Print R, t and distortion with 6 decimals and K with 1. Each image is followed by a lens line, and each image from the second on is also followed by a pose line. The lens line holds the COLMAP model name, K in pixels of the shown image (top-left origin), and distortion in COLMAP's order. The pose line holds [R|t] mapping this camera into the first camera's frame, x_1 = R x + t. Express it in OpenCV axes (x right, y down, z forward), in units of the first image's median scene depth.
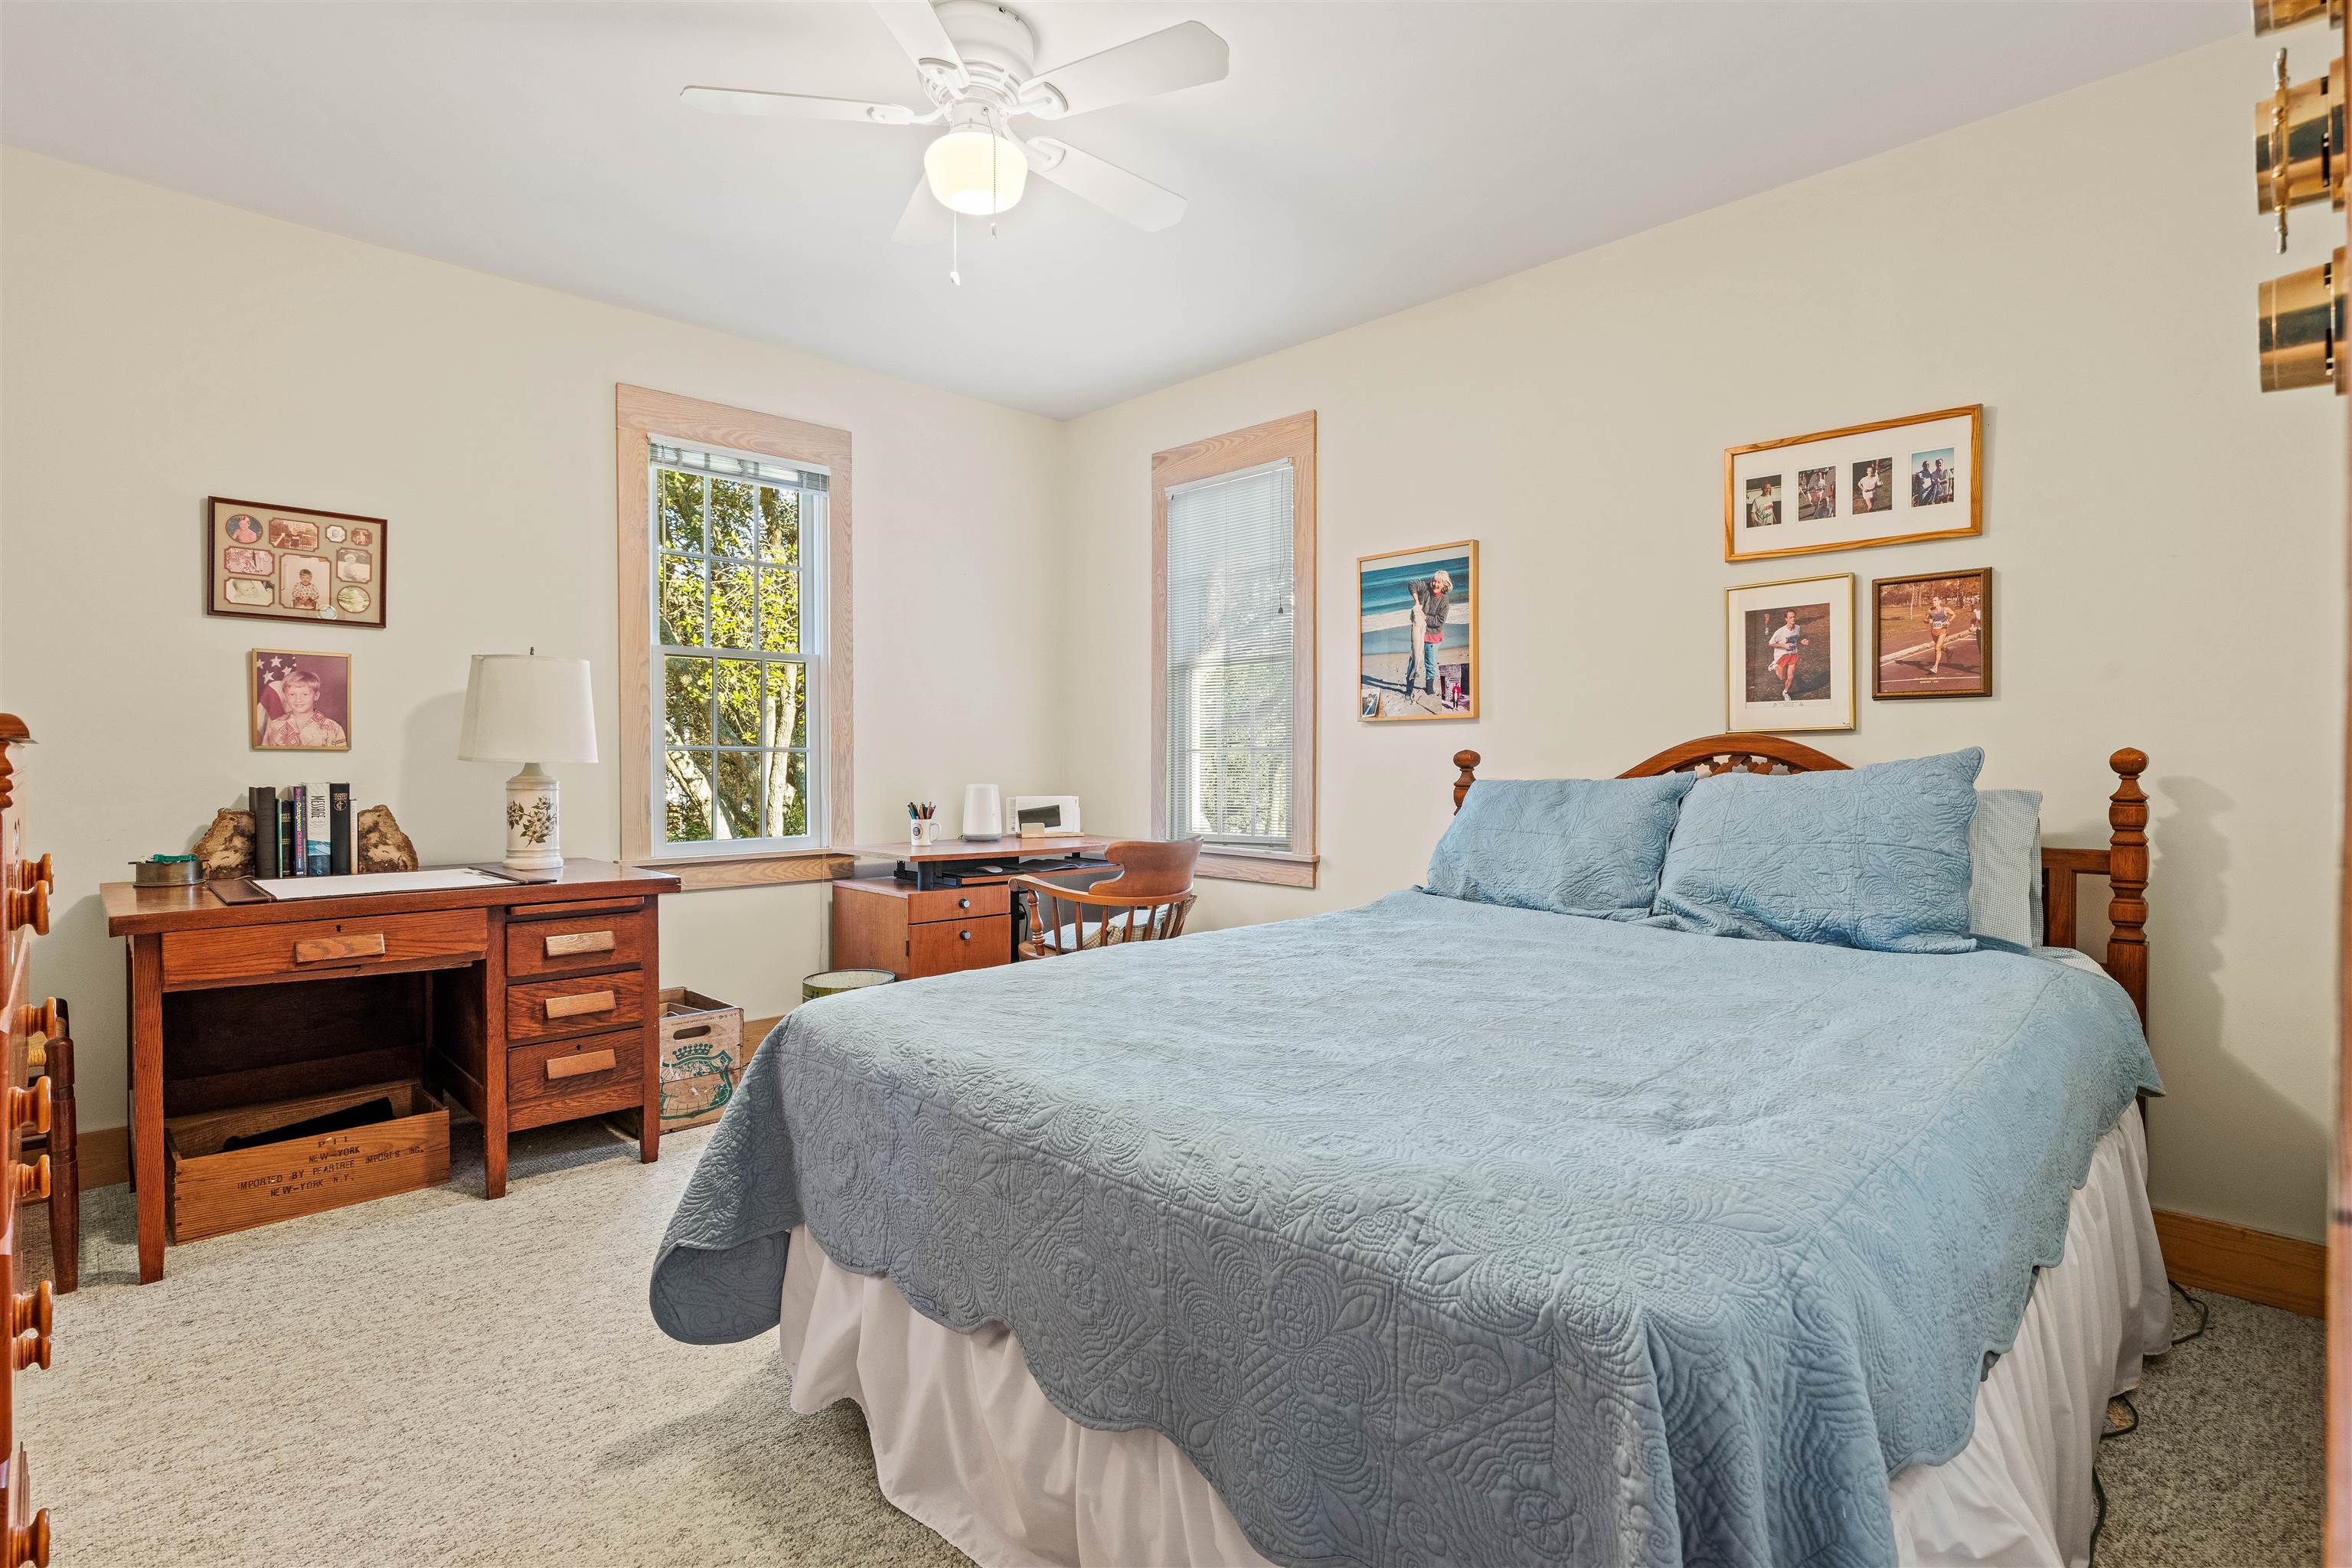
lens RADIAL K [[1142.8, 0, 1183.1], [0, 1142.8, 759.6], [0, 0, 1]] dist [0.000713, -0.000319]
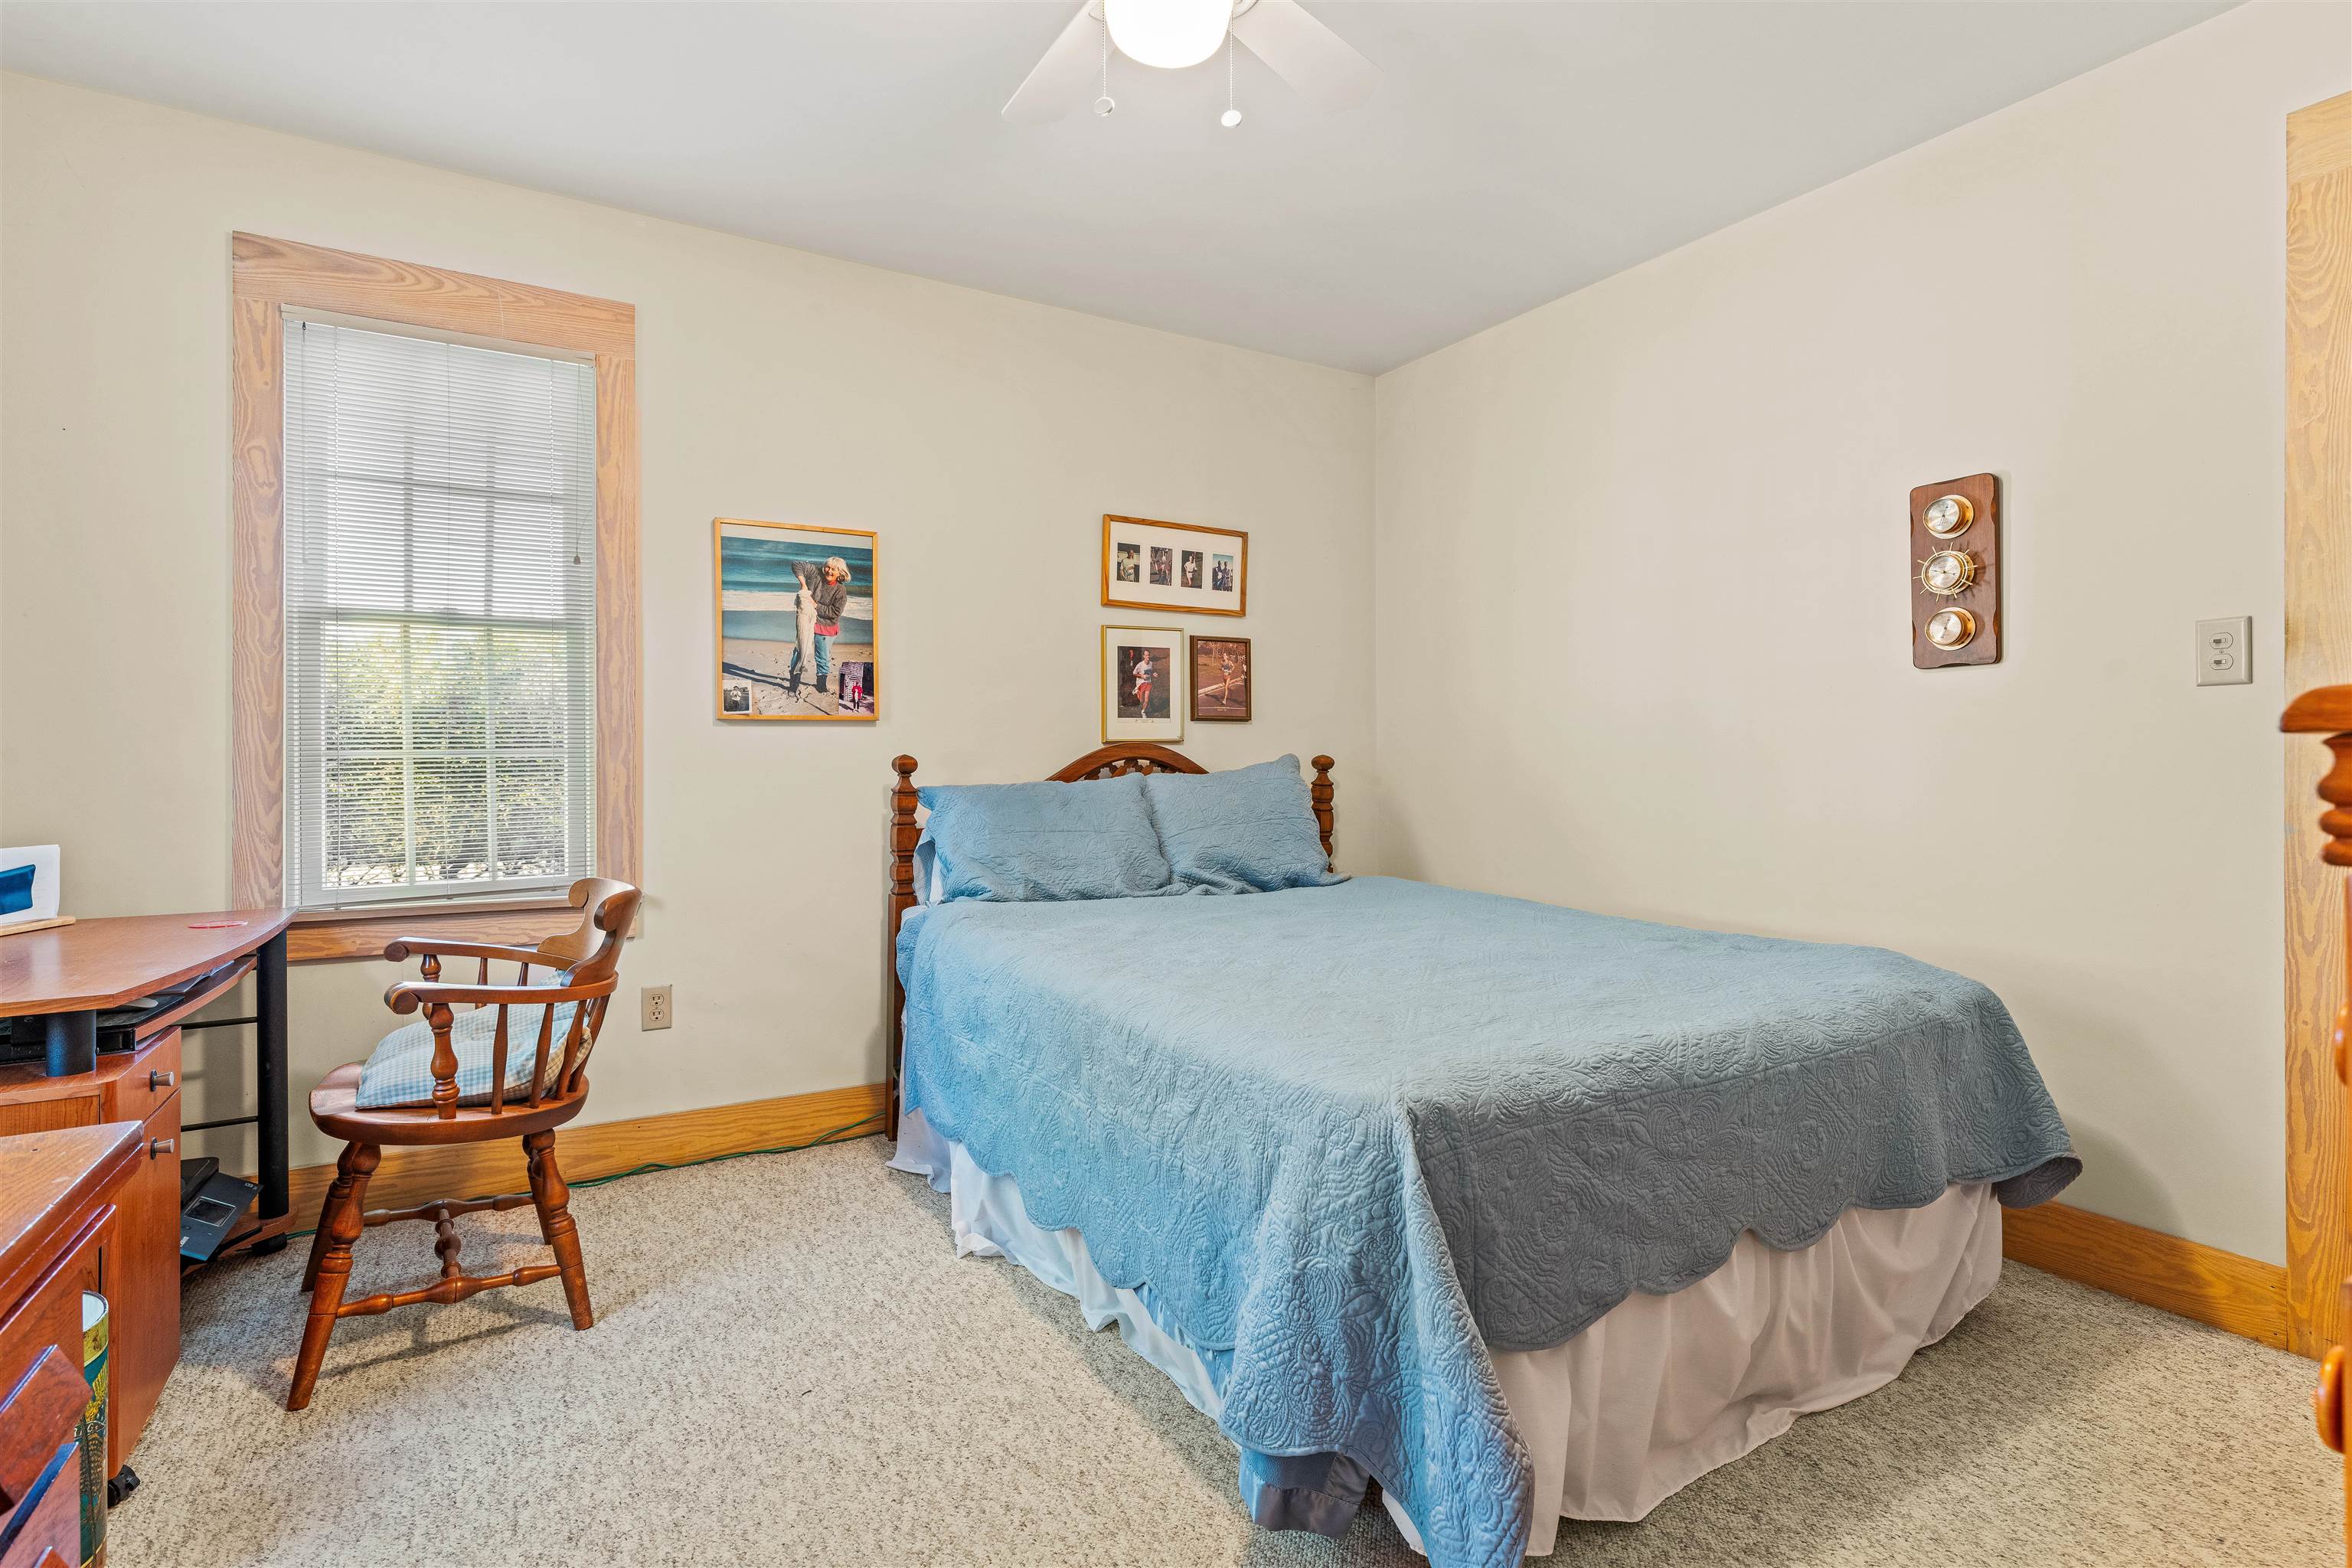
lens RADIAL K [[1142.8, 0, 1183.1], [0, 1142.8, 759.6], [0, 0, 1]] dist [0.000713, -0.000319]
pose [[0.233607, -0.001882, 0.972329, -0.732136], [0.005555, 0.999984, 0.000601, -0.004109], [-0.972315, 0.005261, 0.233614, 0.641225]]
